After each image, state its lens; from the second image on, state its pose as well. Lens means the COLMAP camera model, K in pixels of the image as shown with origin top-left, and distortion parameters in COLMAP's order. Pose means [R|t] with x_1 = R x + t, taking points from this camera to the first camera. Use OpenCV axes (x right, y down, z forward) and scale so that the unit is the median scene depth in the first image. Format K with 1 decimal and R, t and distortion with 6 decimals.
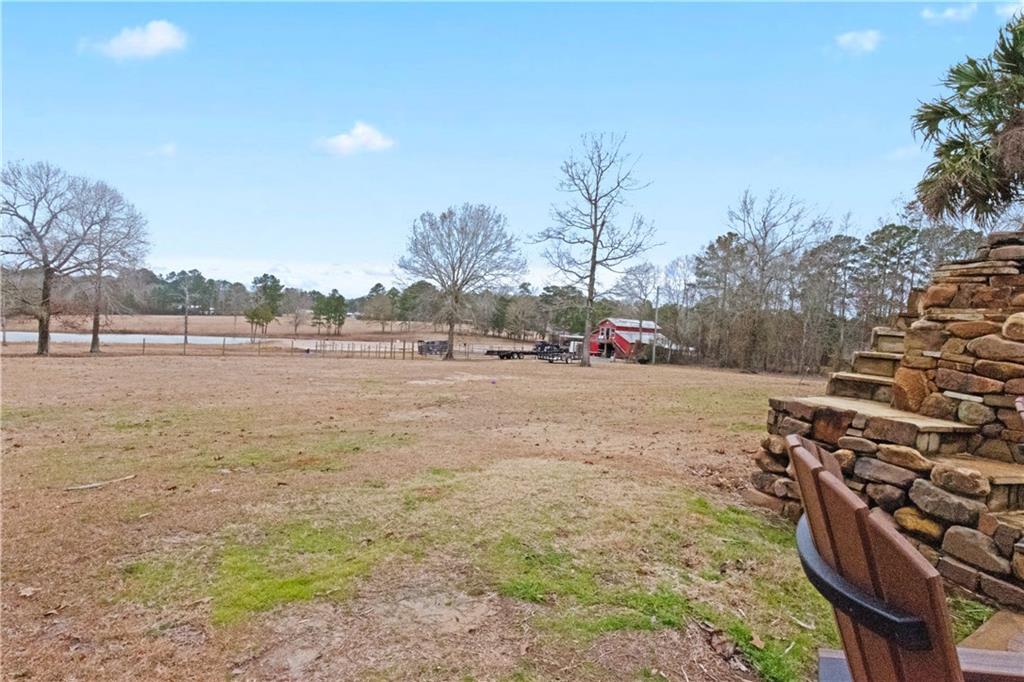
lens RADIAL K [[537.0, 0, 523.2], [0, 537.0, 333.6], [0, 0, 1]] dist [-0.007240, 0.002076]
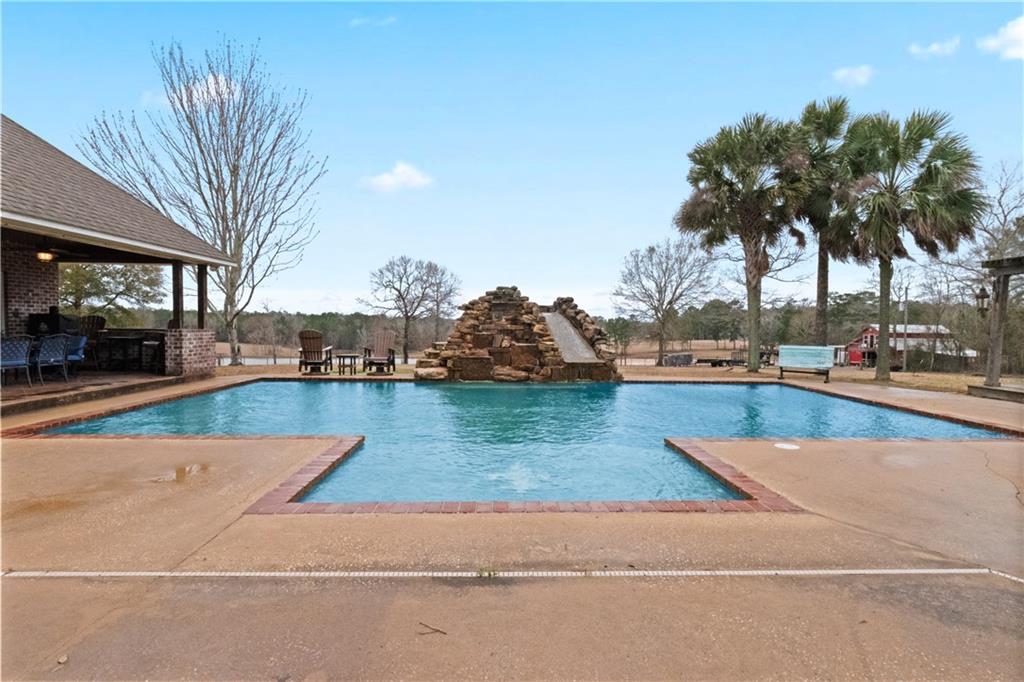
lens RADIAL K [[506.8, 0, 512.0], [0, 506.8, 341.0], [0, 0, 1]] dist [-0.004406, -0.000262]
pose [[0.832744, -0.045993, -0.551744, 0.267602], [0.031380, 0.998862, -0.035903, 0.024466], [0.552768, 0.012585, 0.833240, -0.158985]]
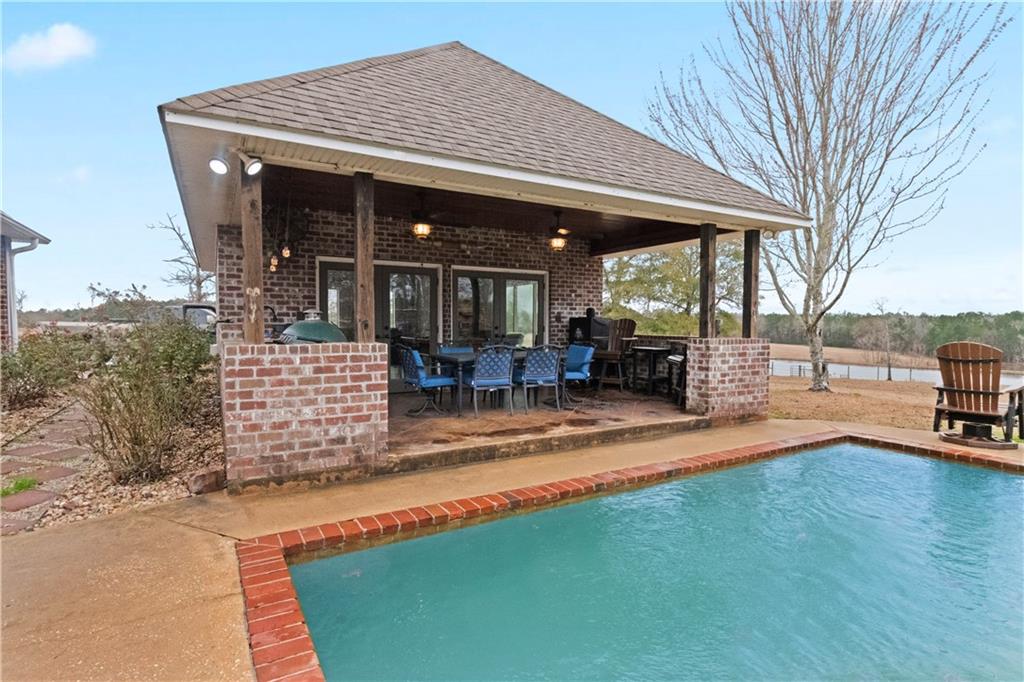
lens RADIAL K [[523.8, 0, 516.9], [0, 523.8, 343.6], [0, 0, 1]] dist [-0.012134, -0.000057]
pose [[-0.073928, -0.035257, -0.996640, 0.158356], [-0.042122, 0.998593, -0.032202, 0.013993], [0.996374, 0.039600, -0.075309, -0.089720]]
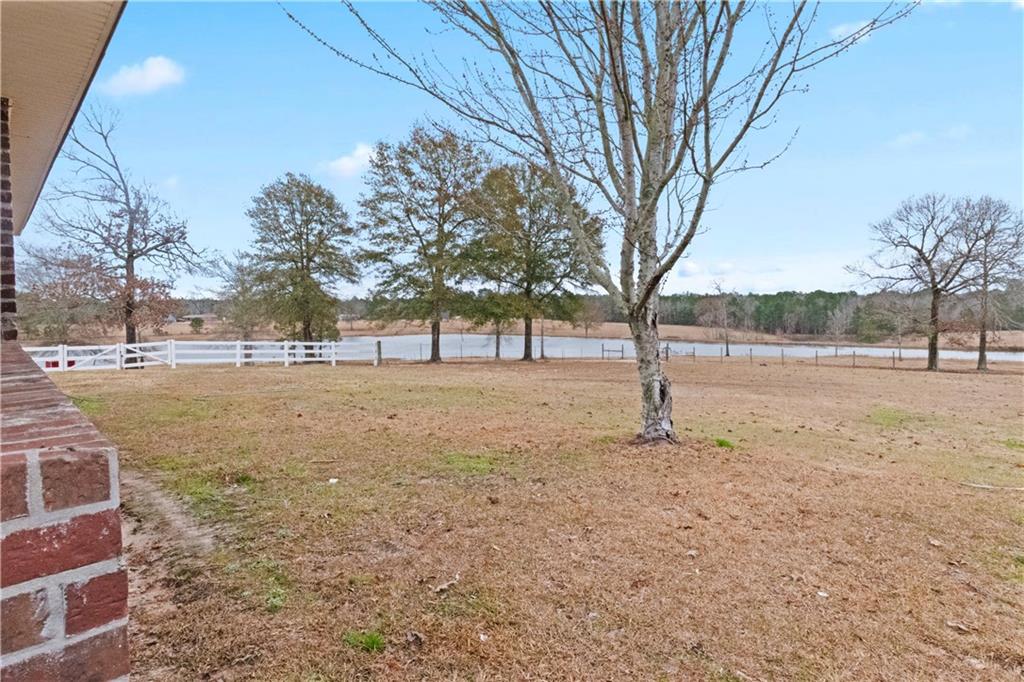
lens RADIAL K [[537.0, 0, 523.2], [0, 537.0, 333.6], [0, 0, 1]] dist [-0.007240, 0.002076]
pose [[0.185946, -0.027003, -0.982189, 0.011602], [-0.004027, 0.999593, -0.028244, 0.000891], [0.982552, 0.009207, 0.185761, -0.015128]]
